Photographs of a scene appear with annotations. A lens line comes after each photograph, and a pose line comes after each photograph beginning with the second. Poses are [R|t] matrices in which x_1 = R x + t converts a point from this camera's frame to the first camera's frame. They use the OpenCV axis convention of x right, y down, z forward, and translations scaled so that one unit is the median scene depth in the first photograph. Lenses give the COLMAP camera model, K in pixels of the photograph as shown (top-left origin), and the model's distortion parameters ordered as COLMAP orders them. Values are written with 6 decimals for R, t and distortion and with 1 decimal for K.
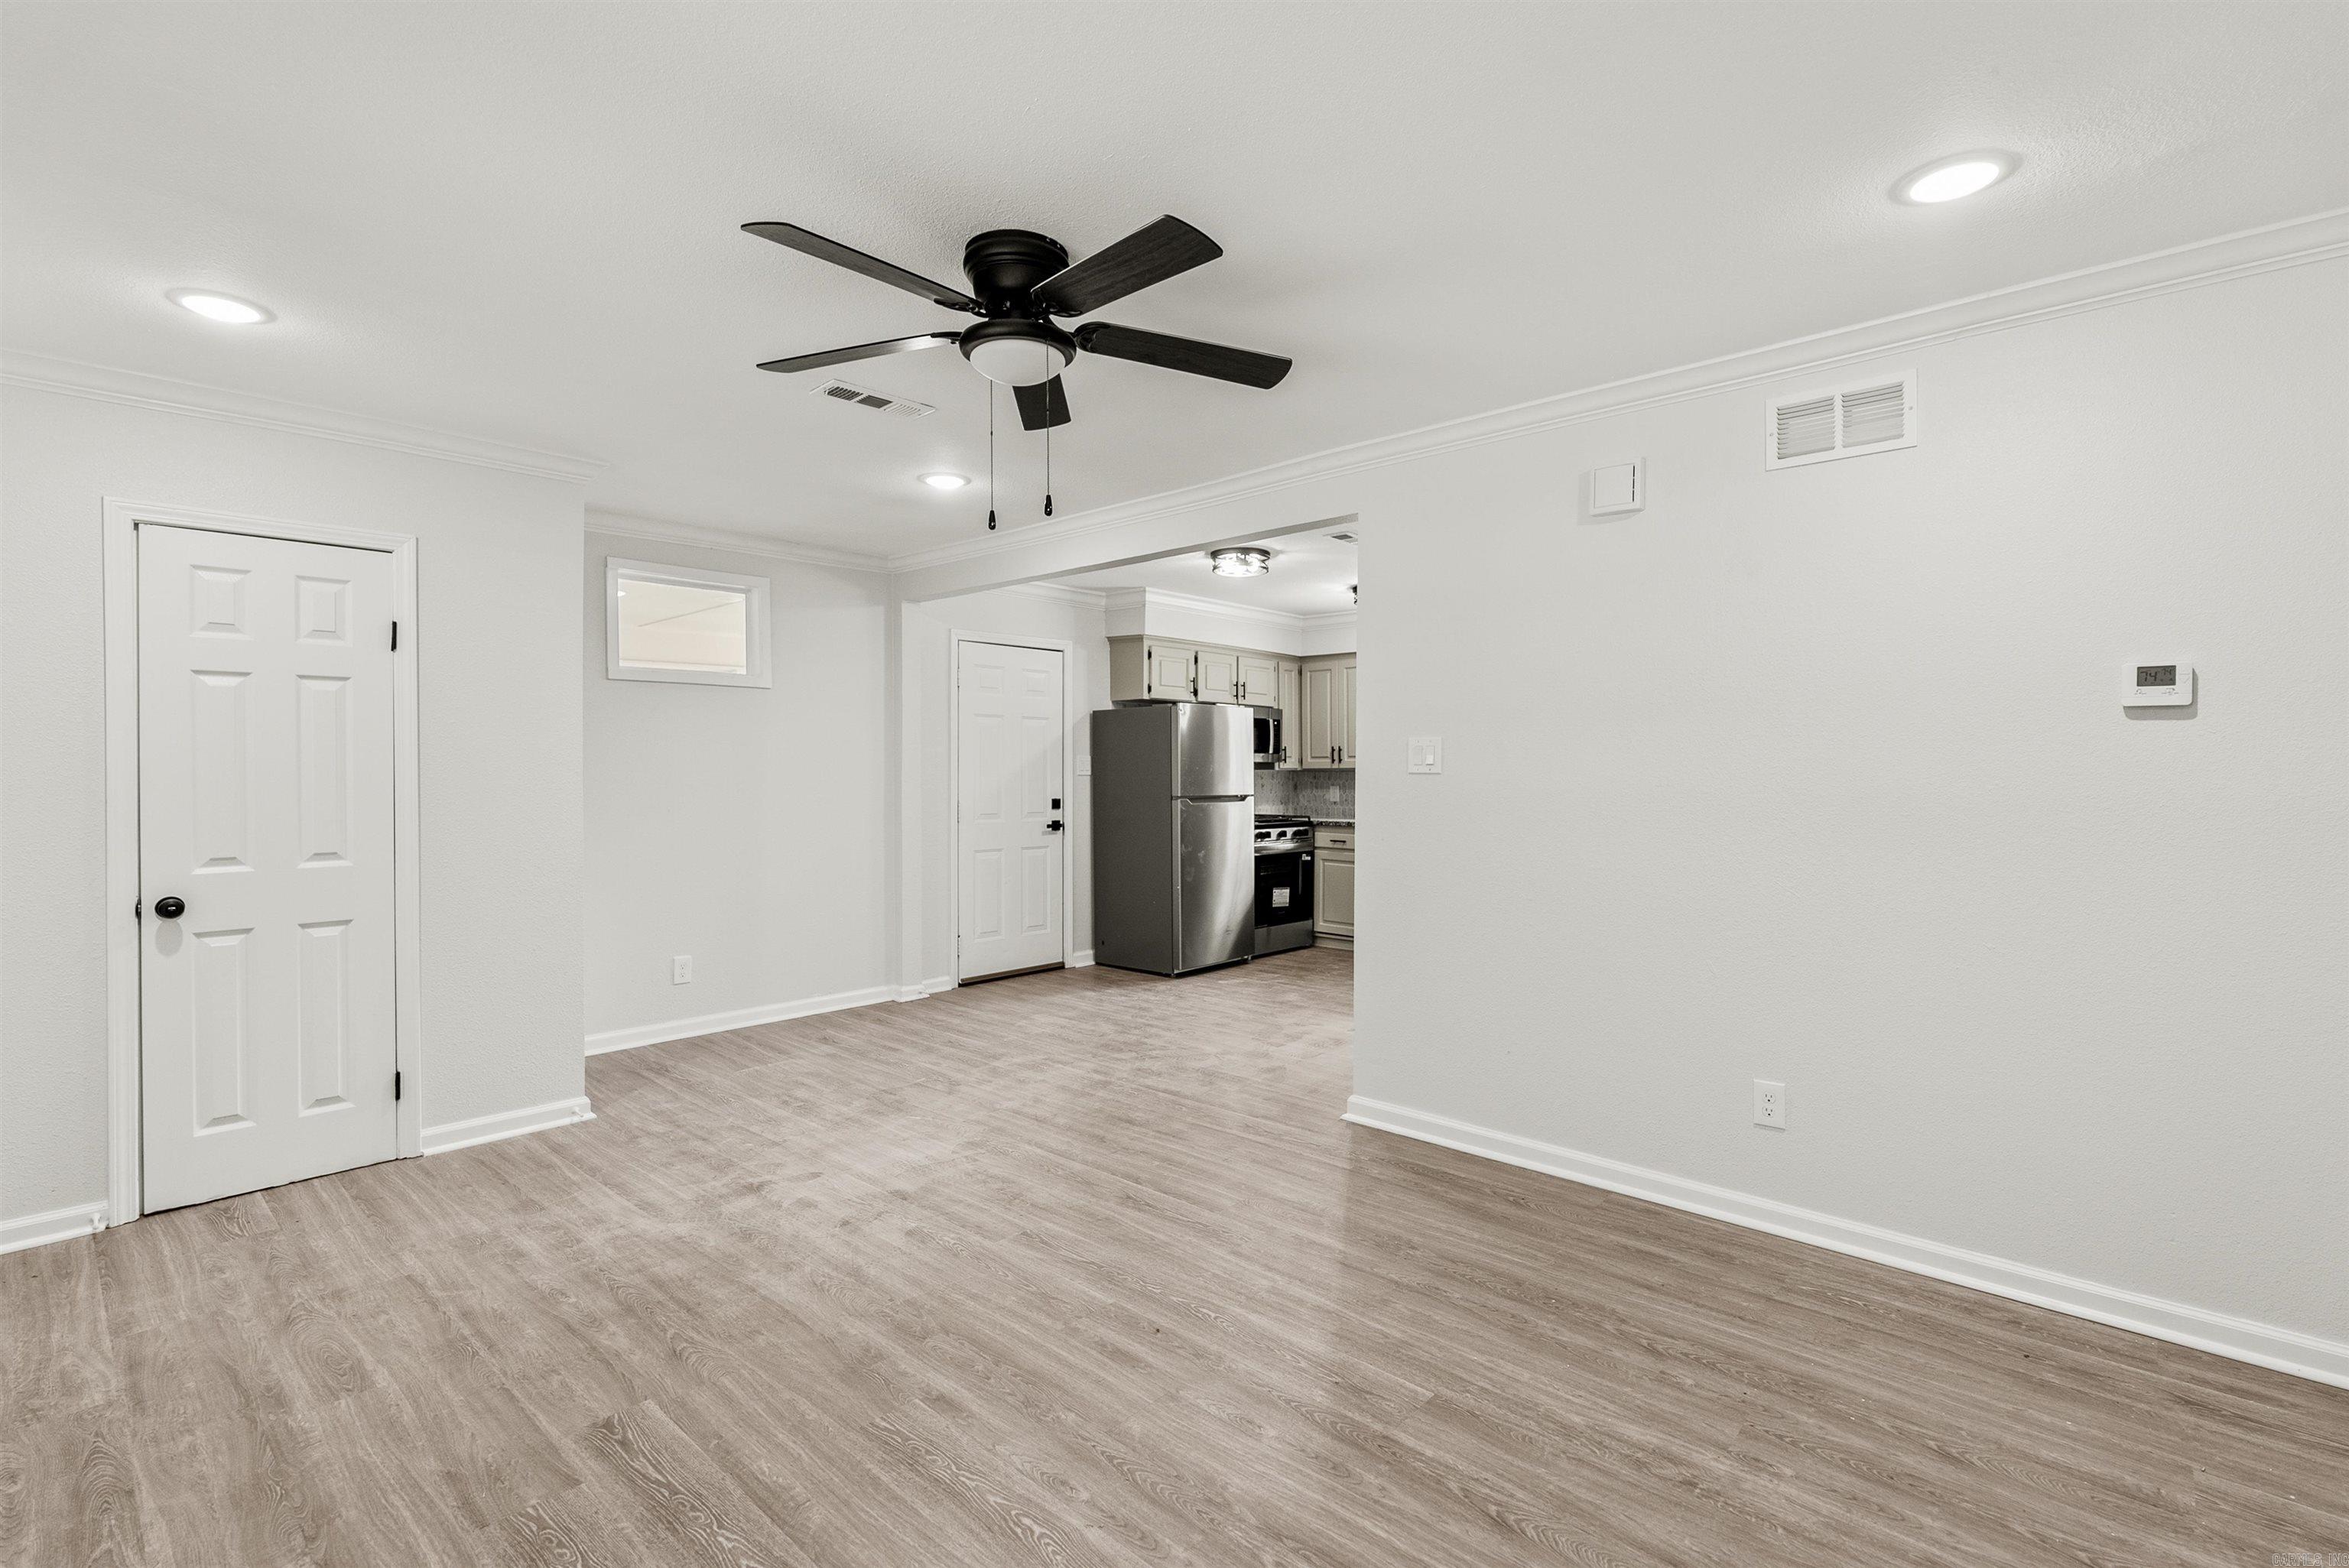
lens RADIAL K [[1068.6, 0, 1178.8], [0, 1068.6, 772.6], [0, 0, 1]] dist [-0.010267, 0.002073]
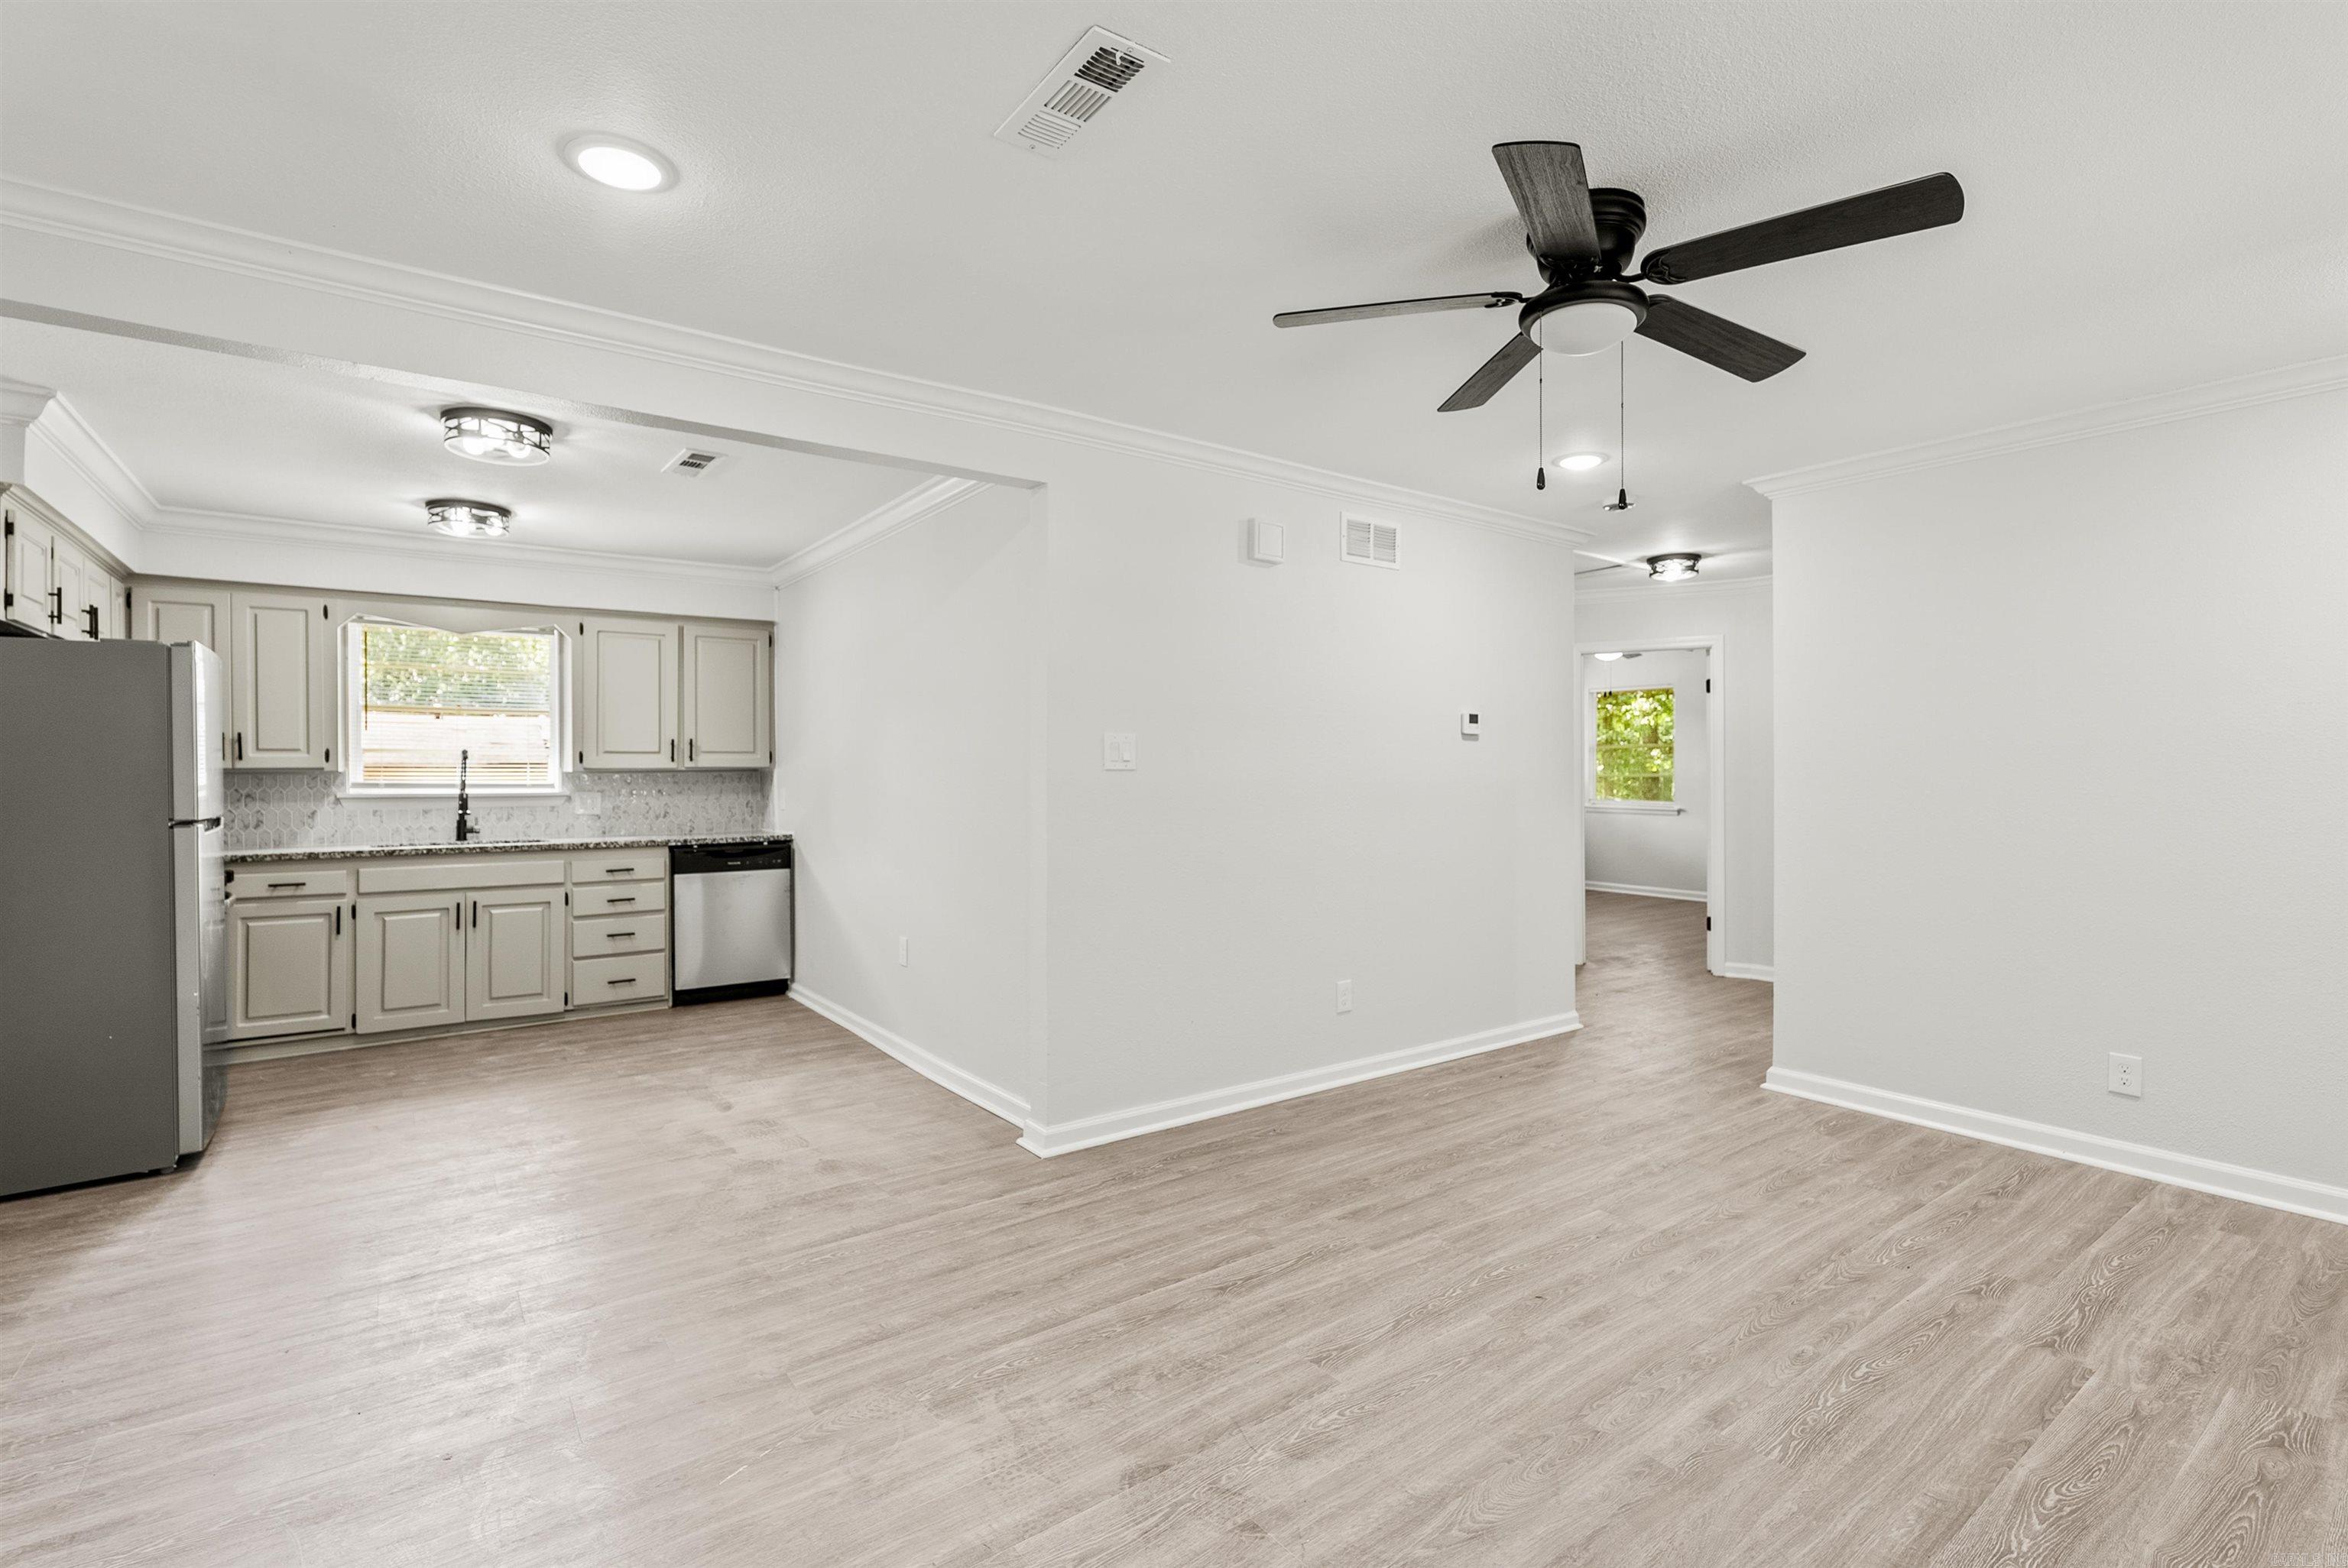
lens RADIAL K [[1068.1, 0, 1173.9], [0, 1068.1, 776.1], [0, 0, 1]] dist [-0.010267, 0.002073]
pose [[0.191297, -0.004611, 0.981521, -0.818027], [0.006402, 0.999974, 0.003450, 0.003693], [-0.981511, 0.005624, 0.191321, 0.843896]]
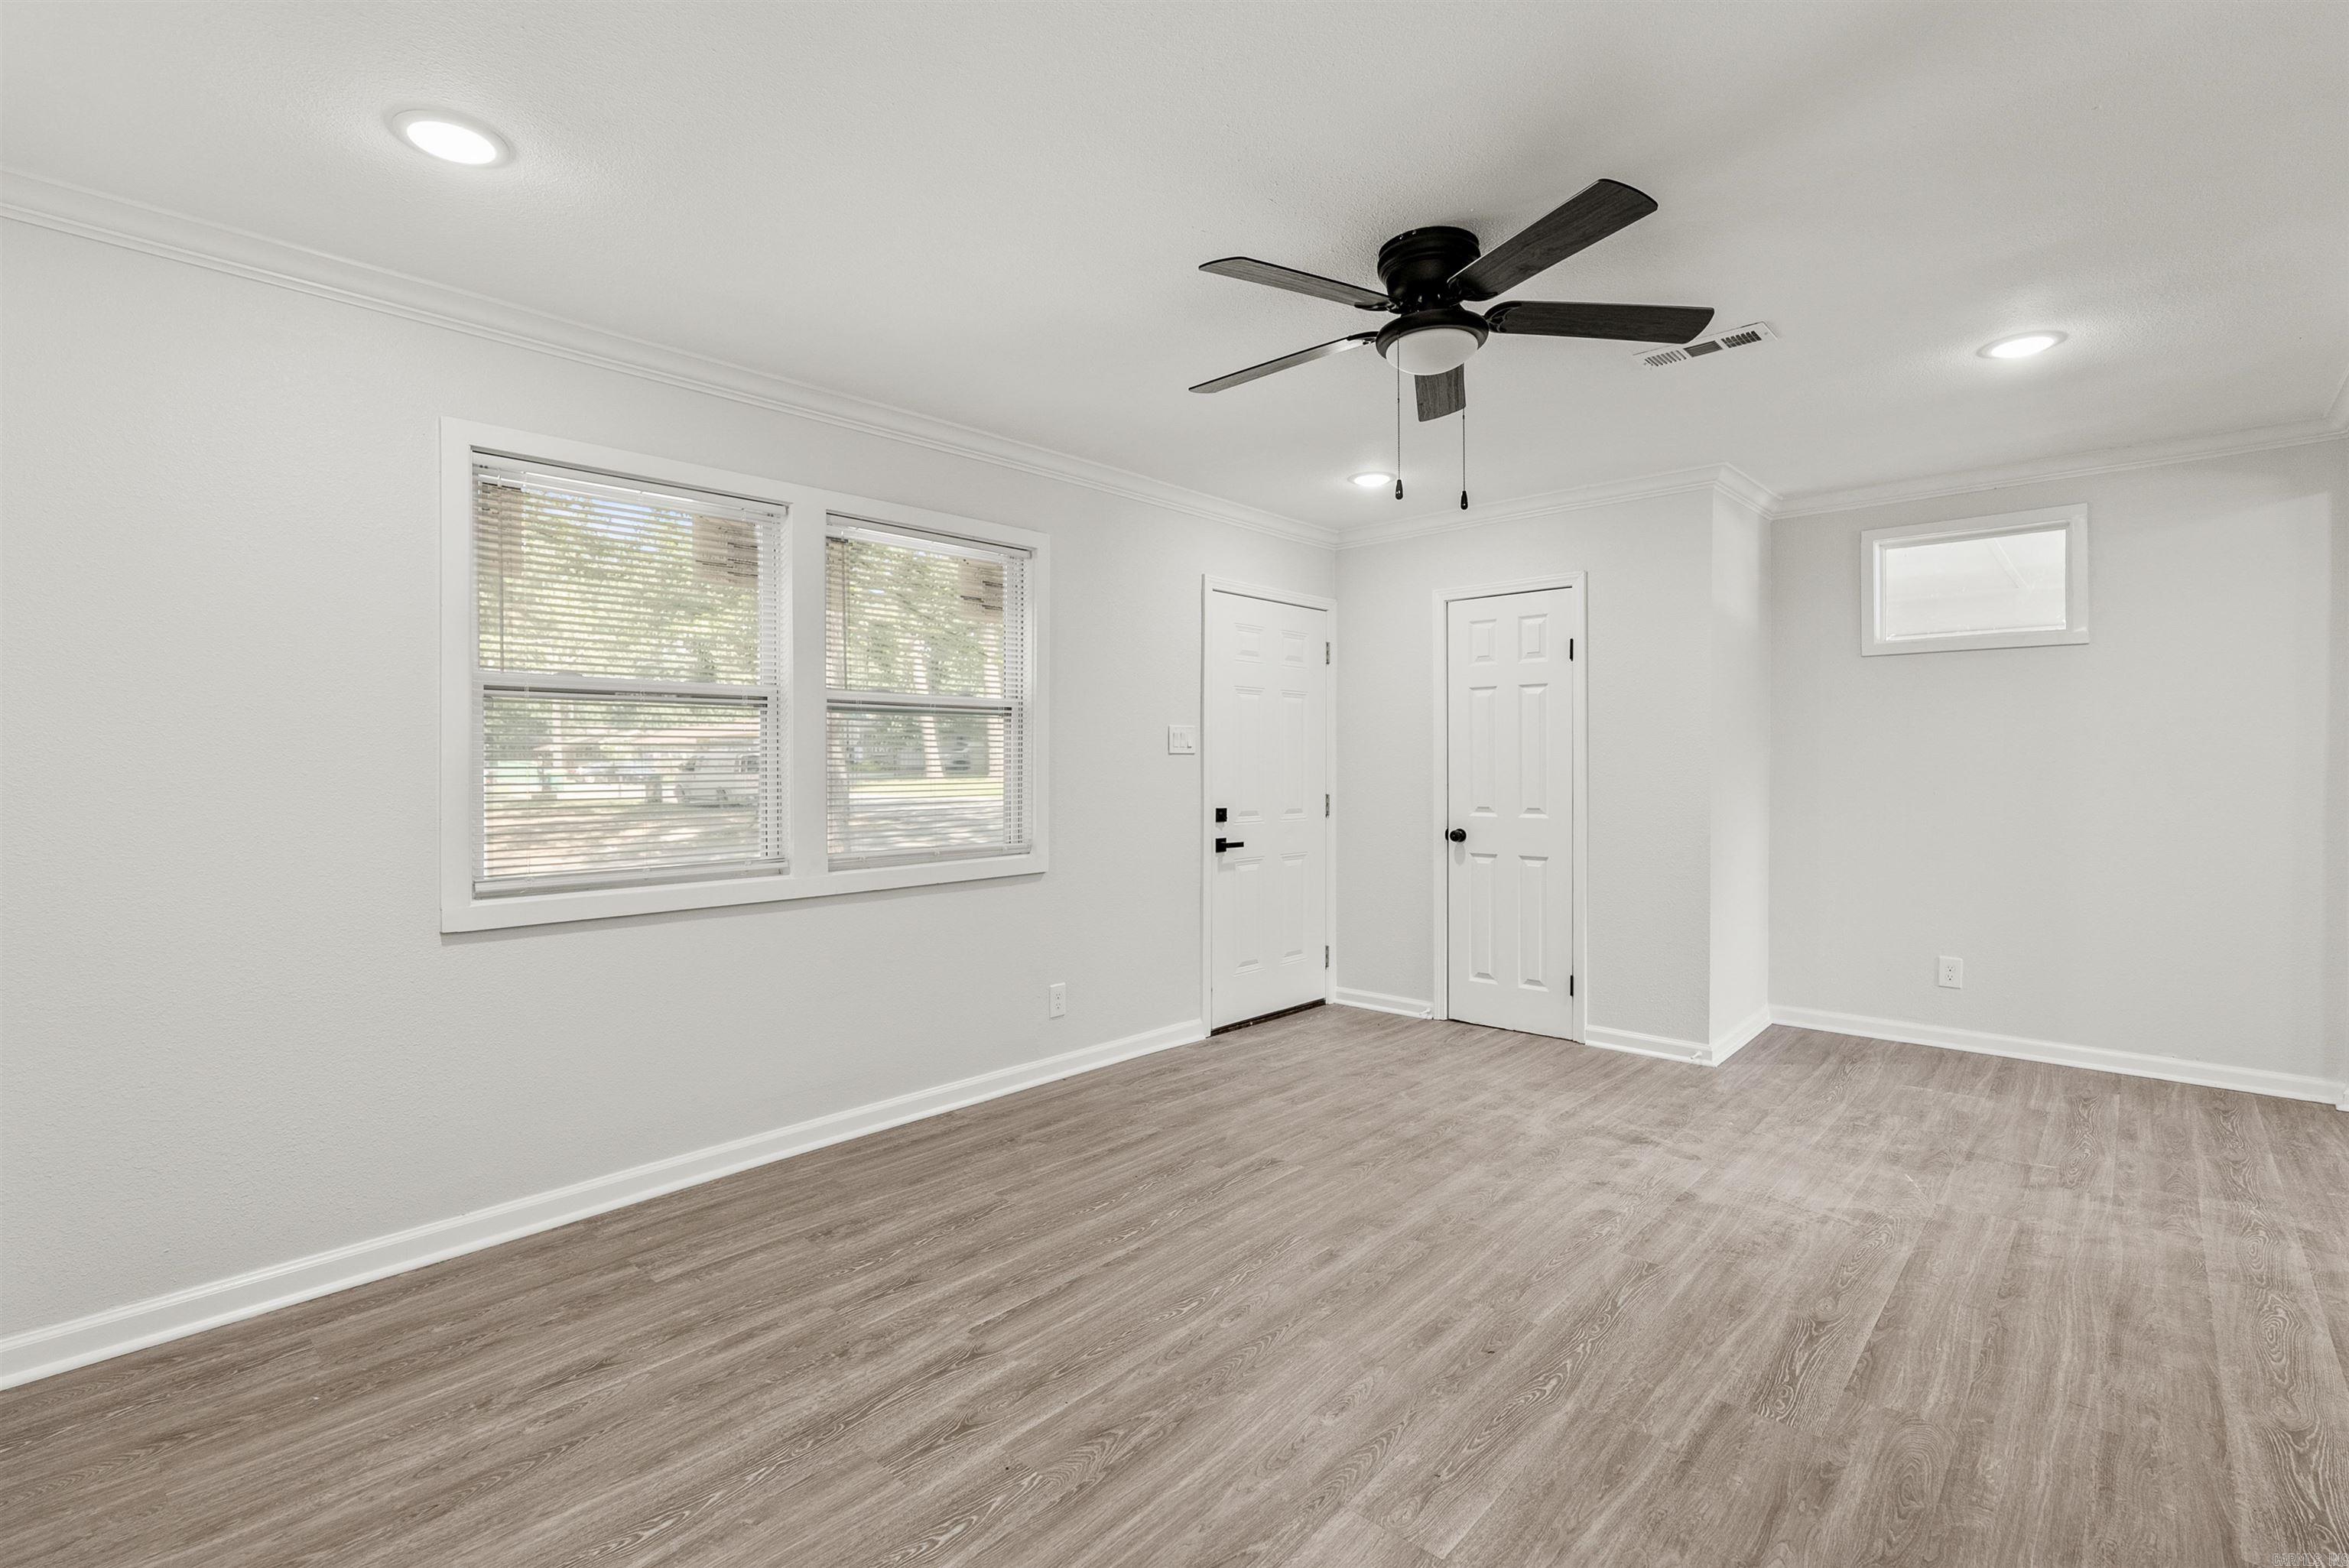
lens RADIAL K [[1068.6, 0, 1174.8], [0, 1068.6, 777.8], [0, 0, 1]] dist [-0.010267, 0.002073]
pose [[0.000878, 0.015130, -0.999885, 0.647920], [-0.001641, 0.999884, 0.015129, 0.014425], [0.999998, 0.001628, 0.000903, 0.534892]]
